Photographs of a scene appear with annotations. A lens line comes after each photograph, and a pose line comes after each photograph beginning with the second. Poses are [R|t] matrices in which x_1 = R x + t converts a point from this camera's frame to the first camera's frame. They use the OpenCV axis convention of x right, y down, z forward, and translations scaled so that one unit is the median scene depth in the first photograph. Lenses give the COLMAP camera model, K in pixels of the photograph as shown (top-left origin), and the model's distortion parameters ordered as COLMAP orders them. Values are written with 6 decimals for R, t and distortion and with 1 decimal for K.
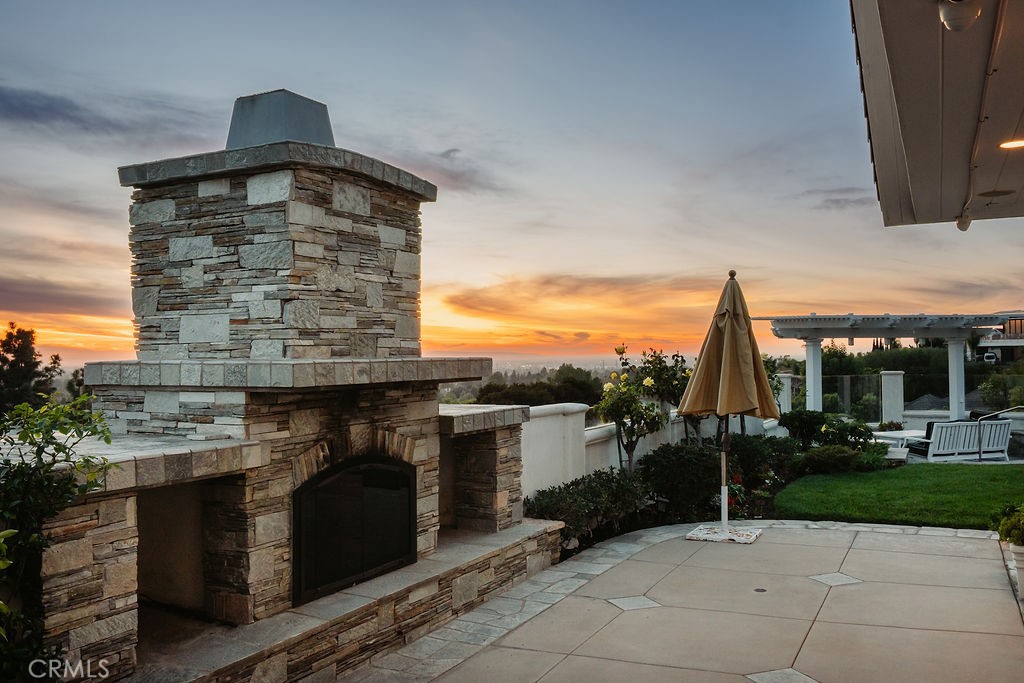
lens RADIAL K [[878.0, 0, 523.4], [0, 878.0, 336.9], [0, 0, 1]] dist [0.000603, 0.005281]
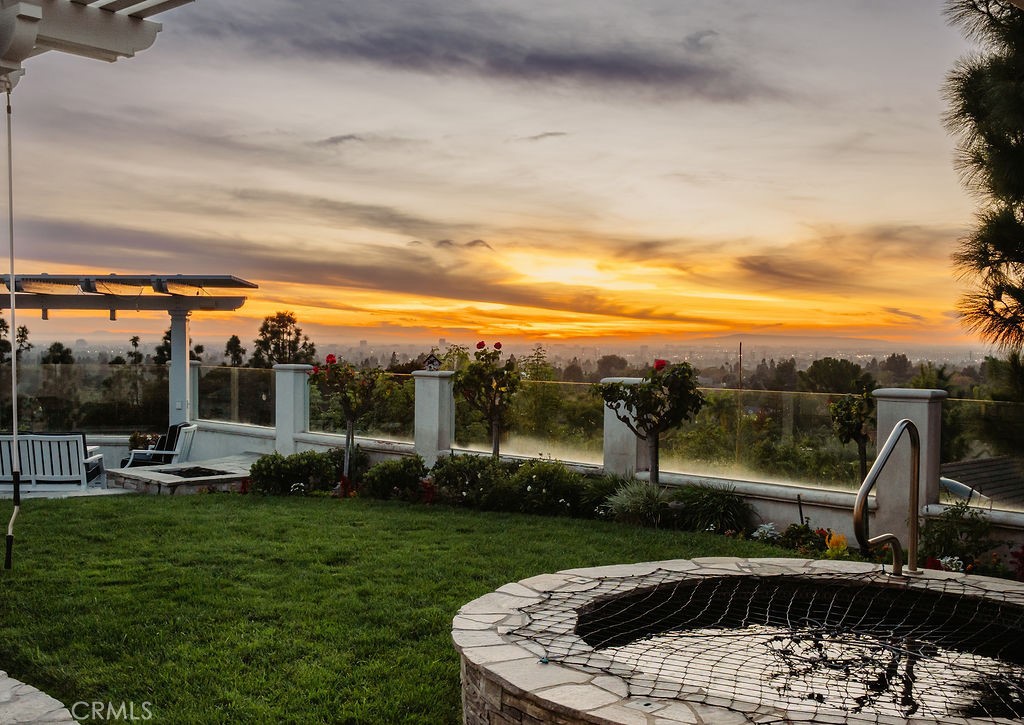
lens RADIAL K [[1162.7, 0, 484.2], [0, 1162.7, 392.7], [0, 0, 1]] dist [0.036906, 0.000000]
pose [[0.945221, 0.033738, -0.324683, 0.121702], [-0.011521, 0.997473, 0.070106, -0.000218], [0.326228, -0.062525, 0.943221, 0.029849]]
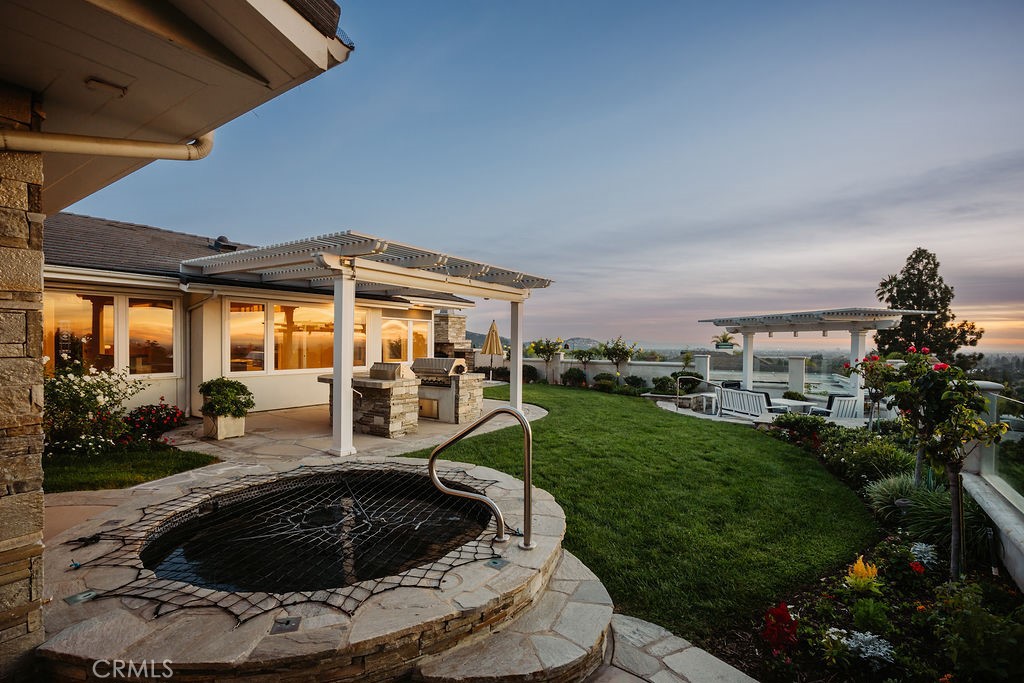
lens RADIAL K [[481.8, 0, 497.8], [0, 481.8, 348.2], [0, 0, 1]] dist [-0.028841, 0.007621]
pose [[-0.152770, 0.020659, -0.988046, 0.144089], [0.014596, 0.999720, 0.018646, 0.000767], [0.988154, -0.011573, -0.153028, 0.078794]]
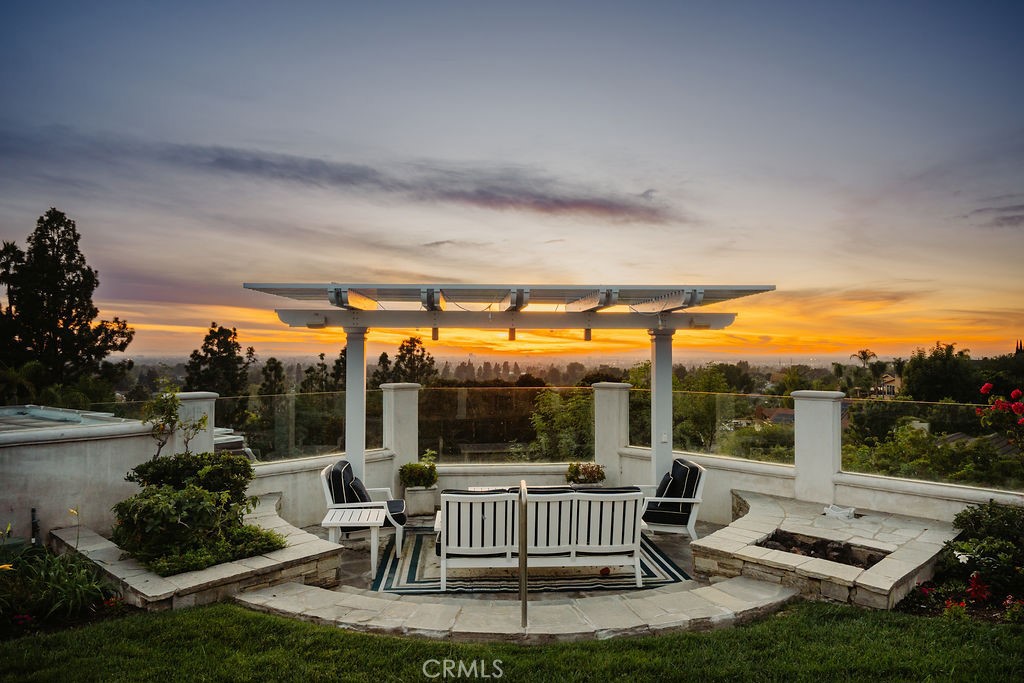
lens RADIAL K [[670.3, 0, 522.6], [0, 670.3, 344.2], [0, 0, 1]] dist [0.024297, 0.004316]
pose [[0.960175, 0.011944, -0.279145, 0.062866], [-0.009513, 0.999904, 0.010062, 0.000858], [0.279239, -0.007006, 0.960196, 0.067955]]
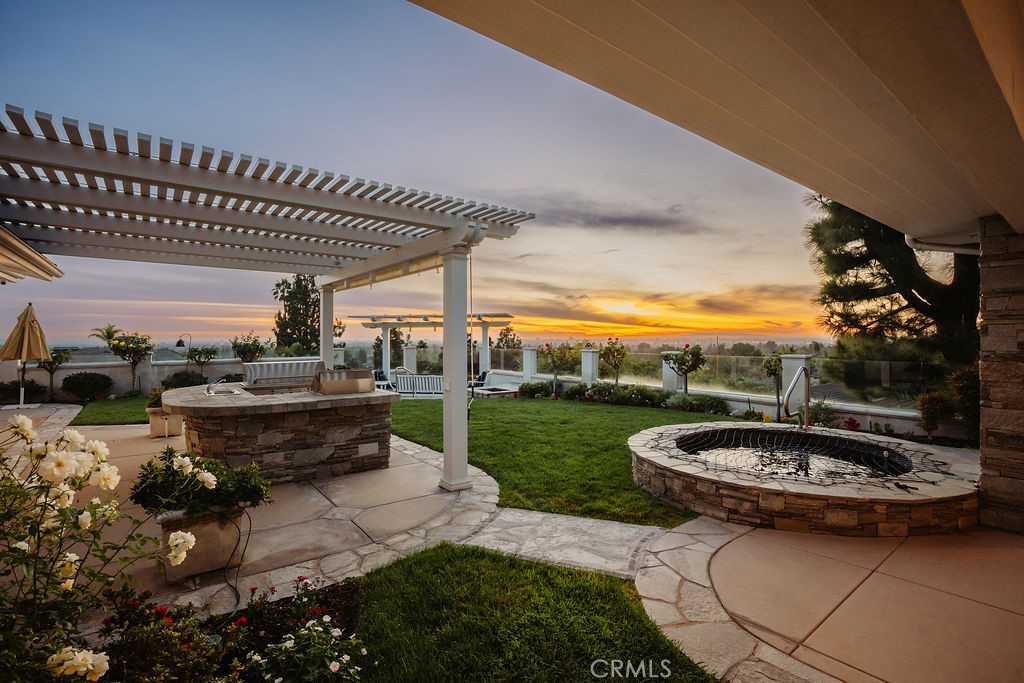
lens RADIAL K [[481.8, 0, 512.6], [0, 481.8, 342.3], [0, 0, 1]] dist [-0.028841, 0.007621]
pose [[0.885694, 0.011688, -0.464123, 0.119037], [0.005470, 0.999351, 0.035604, -0.000350], [0.464238, -0.034073, 0.885055, 0.023762]]
